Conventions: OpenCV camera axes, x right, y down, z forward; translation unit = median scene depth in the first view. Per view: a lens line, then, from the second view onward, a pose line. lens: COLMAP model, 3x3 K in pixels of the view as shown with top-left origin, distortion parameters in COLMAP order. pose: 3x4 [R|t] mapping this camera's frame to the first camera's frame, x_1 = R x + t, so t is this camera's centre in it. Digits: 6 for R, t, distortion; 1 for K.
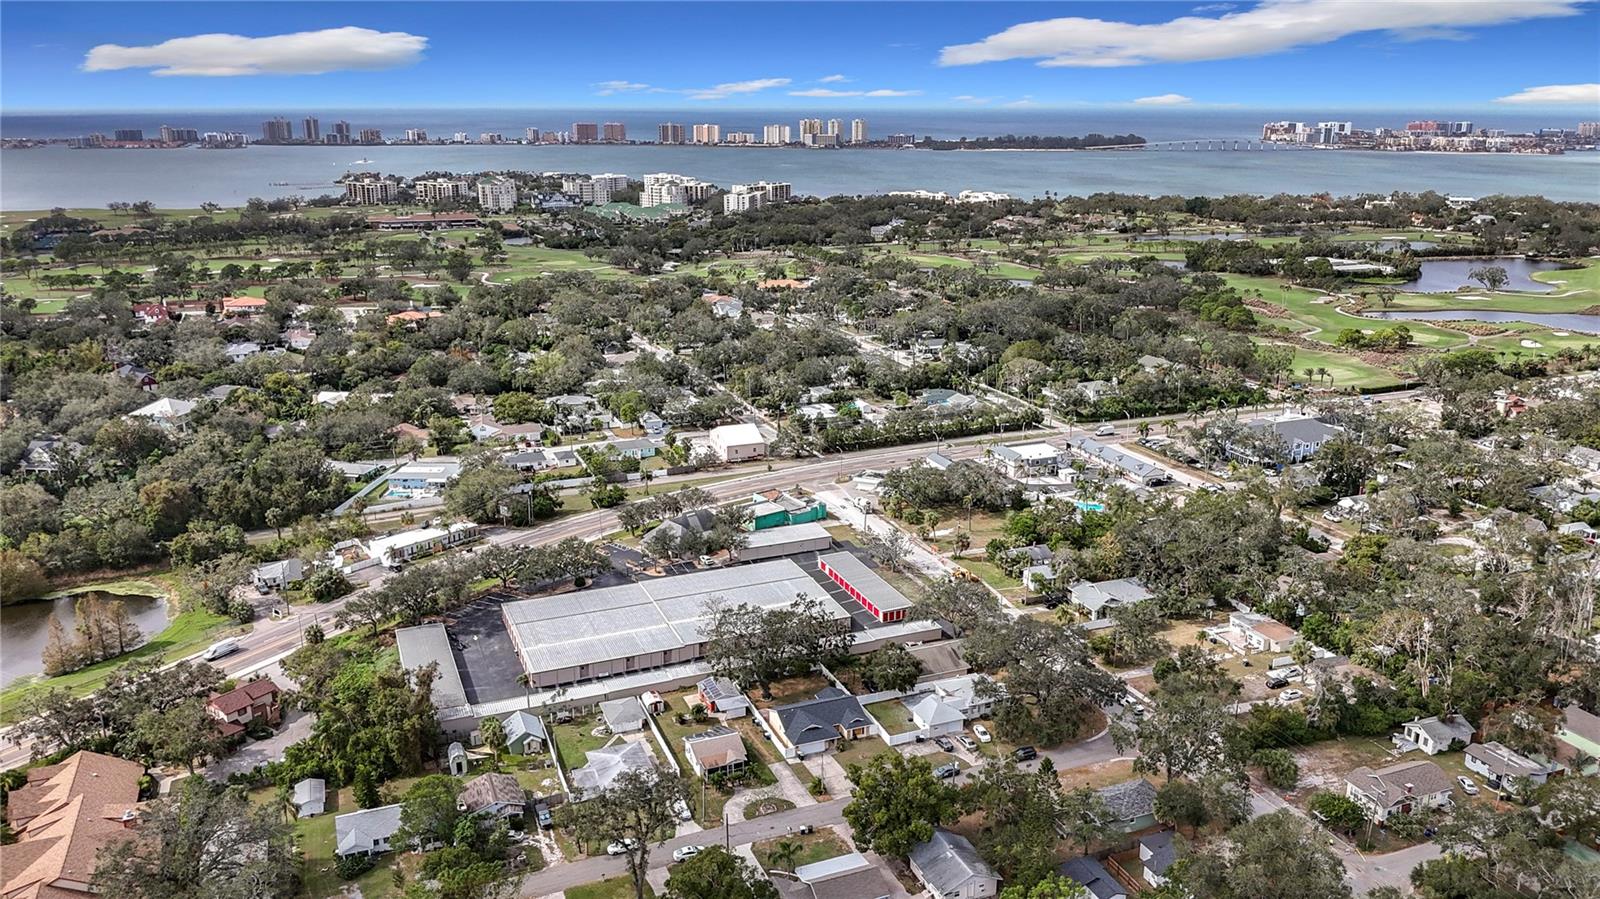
lens RADIAL K [[1207.0, 0, 801.5], [0, 1207.0, 442.8], [0, 0, 1]] dist [0.057480, -0.118083]
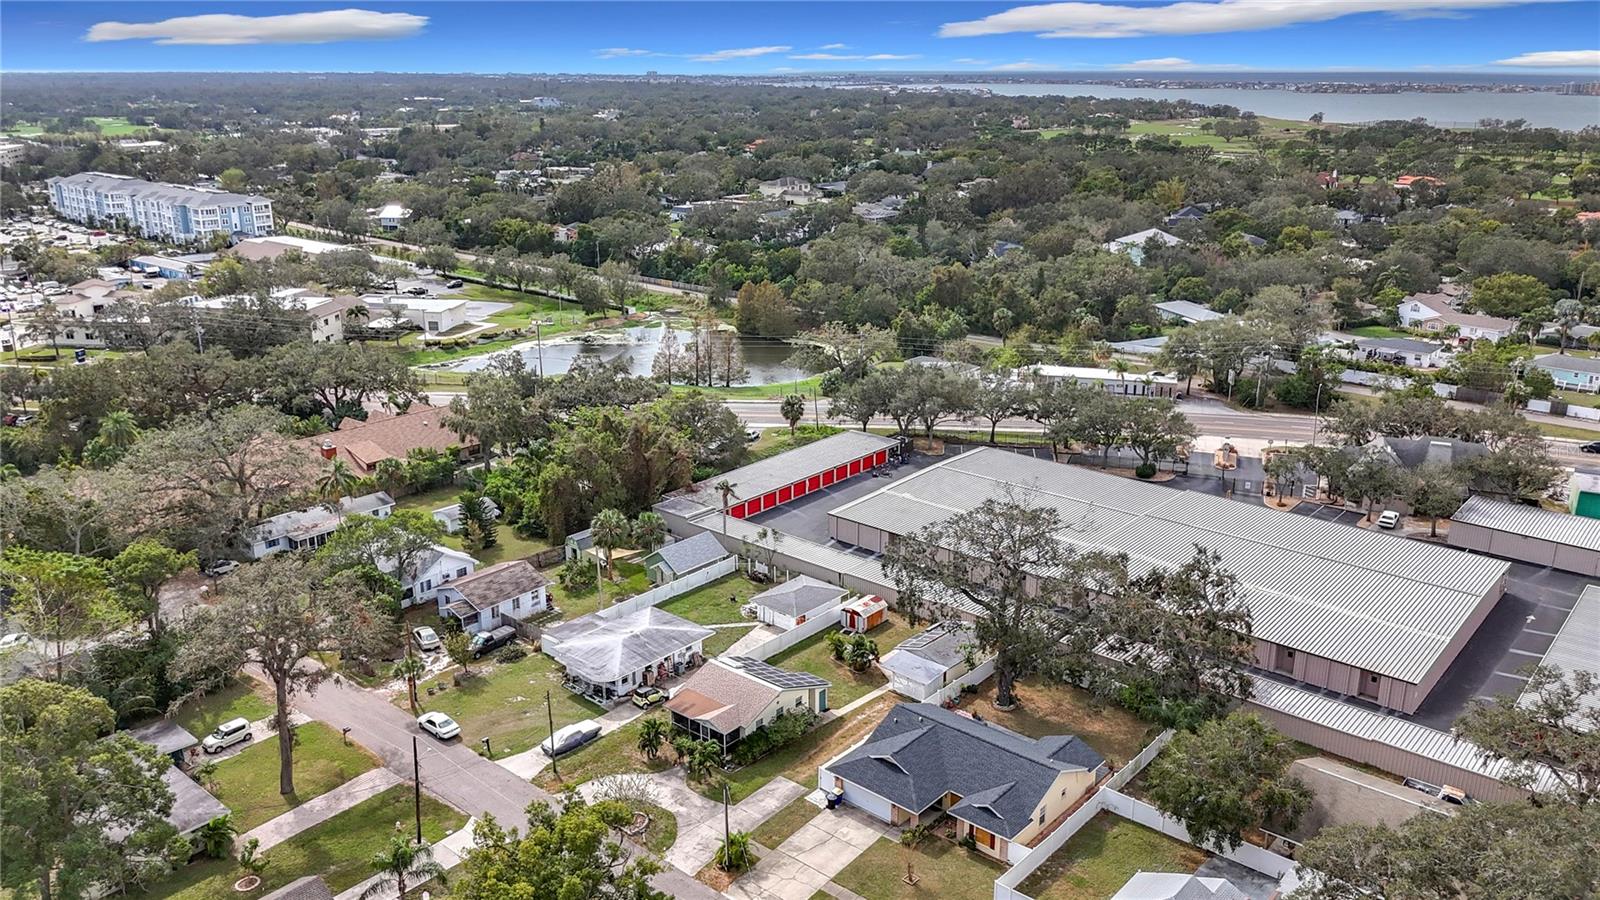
lens RADIAL K [[1244.2, 0, 804.8], [0, 1244.2, 362.4], [0, 0, 1]] dist [0.047706, -0.132253]
pose [[0.457453, 0.208081, -0.864546, 0.232173], [-0.241668, 0.964735, 0.104322, 0.033043], [0.855765, 0.161211, 0.491607, 0.459896]]
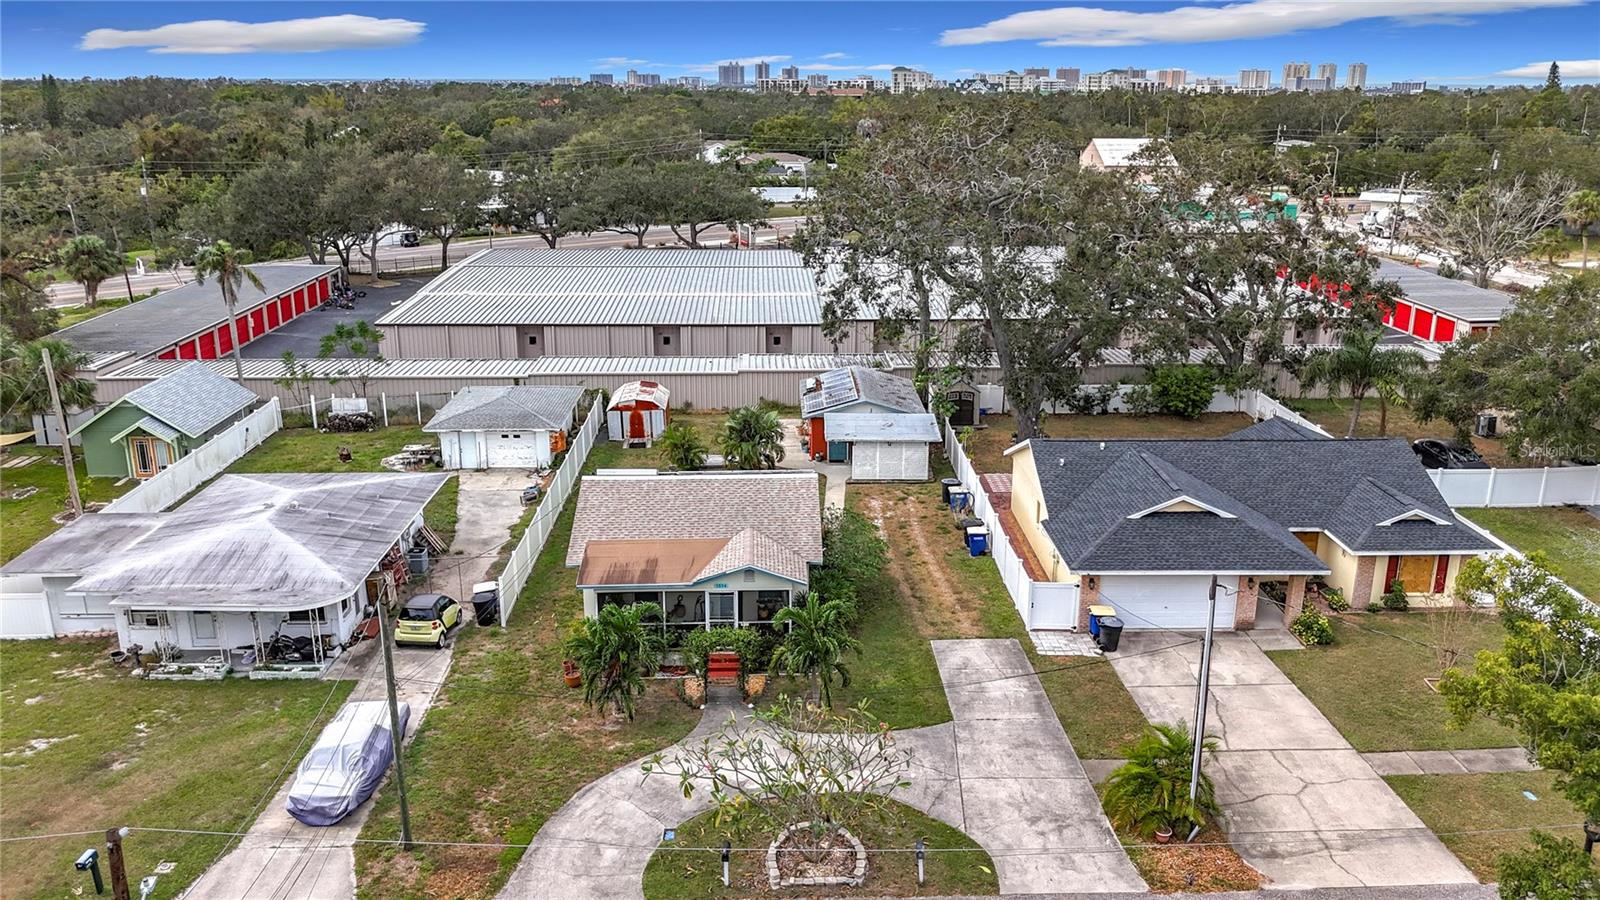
lens RADIAL K [[1241.6, 0, 805.2], [0, 1241.6, 448.3], [0, 0, 1]] dist [0.059872, -0.103366]
pose [[0.938519, 0.103650, -0.329301, 0.011352], [-0.098688, 0.994610, 0.031799, 0.142960], [0.330822, 0.002654, 0.943690, 0.495769]]
